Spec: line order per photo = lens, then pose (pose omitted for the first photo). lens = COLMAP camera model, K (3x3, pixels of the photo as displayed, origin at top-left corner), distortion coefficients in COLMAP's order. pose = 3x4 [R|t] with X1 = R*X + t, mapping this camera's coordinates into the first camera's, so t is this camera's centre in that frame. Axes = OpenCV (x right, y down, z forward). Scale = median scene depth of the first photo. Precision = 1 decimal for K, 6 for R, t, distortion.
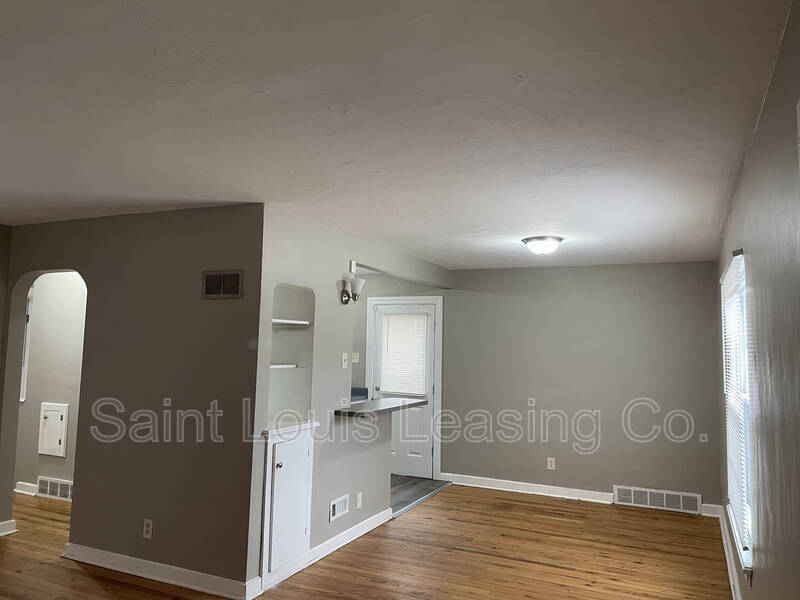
lens RADIAL K [[612.5, 0, 400.0], [0, 612.5, 300.0], [0, 0, 1]] dist [0.090330, -0.125874]
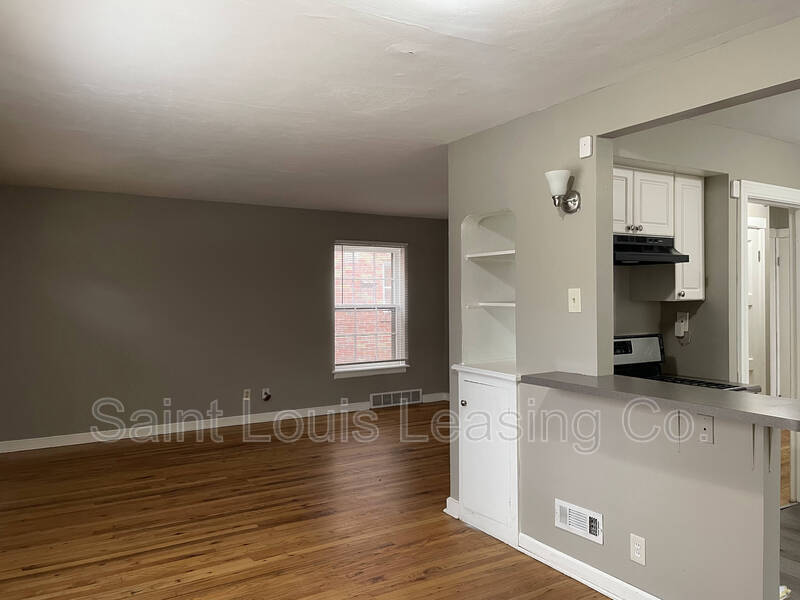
lens RADIAL K [[612.5, 0, 400.0], [0, 612.5, 300.0], [0, 0, 1]] dist [0.090330, -0.125874]
pose [[-0.550392, -0.011086, -0.834833, 0.624025], [0.049783, 0.997697, -0.046070, 0.134637], [0.833421, -0.066917, -0.548573, 1.354038]]
